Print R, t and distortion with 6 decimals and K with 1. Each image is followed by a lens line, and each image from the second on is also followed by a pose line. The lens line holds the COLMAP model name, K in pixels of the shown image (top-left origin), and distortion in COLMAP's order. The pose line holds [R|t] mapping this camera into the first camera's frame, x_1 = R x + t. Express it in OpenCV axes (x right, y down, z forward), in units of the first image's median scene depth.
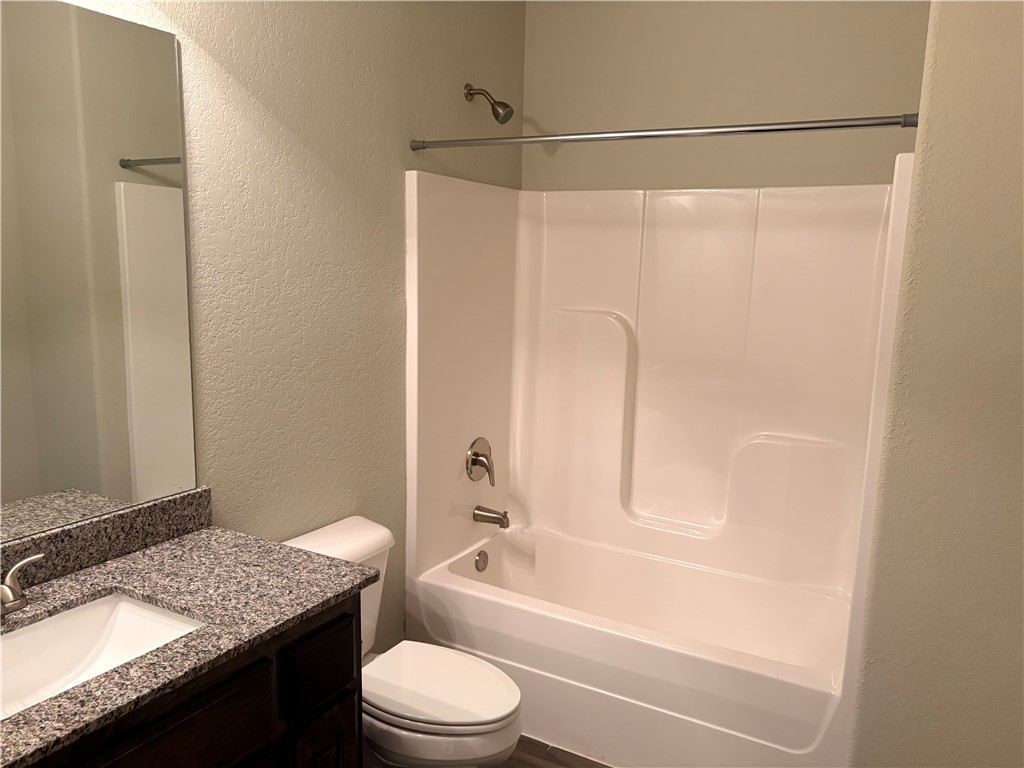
lens RADIAL K [[778.2, 0, 511.6], [0, 778.2, 384.3], [0, 0, 1]] dist [0.031237, -0.033833]
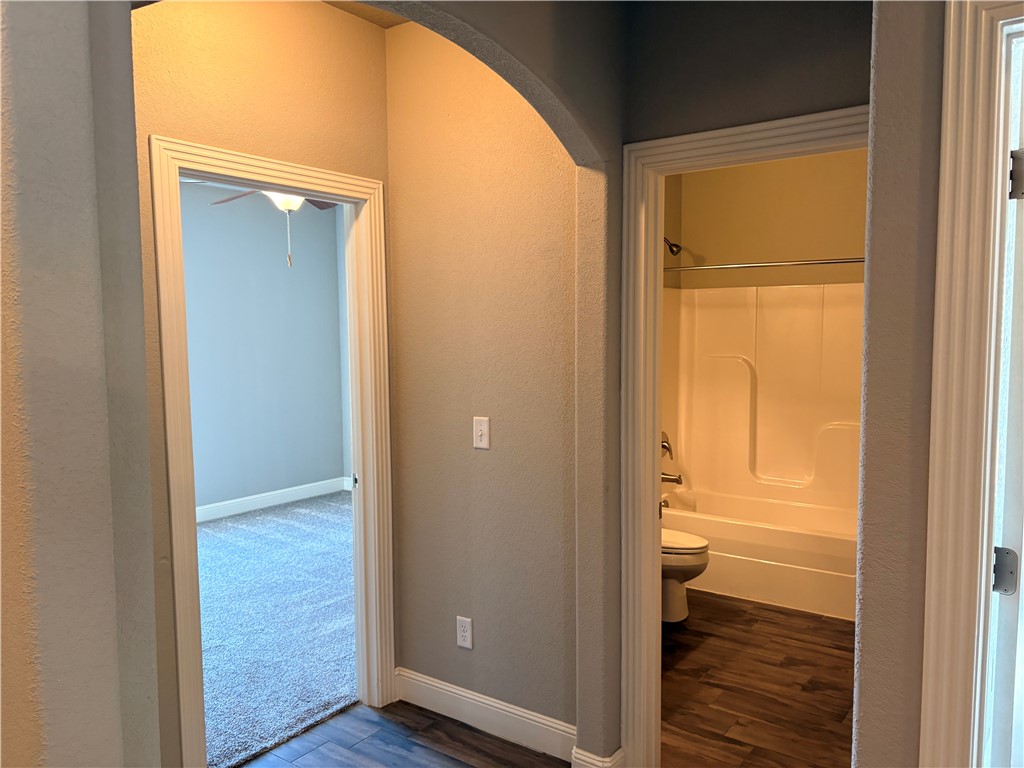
lens RADIAL K [[778.2, 0, 512.6], [0, 778.2, 385.9], [0, 0, 1]] dist [0.031237, -0.033833]
pose [[0.993066, -0.022280, -0.115431, -0.170494], [0.011897, 0.995883, -0.089868, 0.117812], [0.116958, 0.087872, 0.989242, -0.749559]]
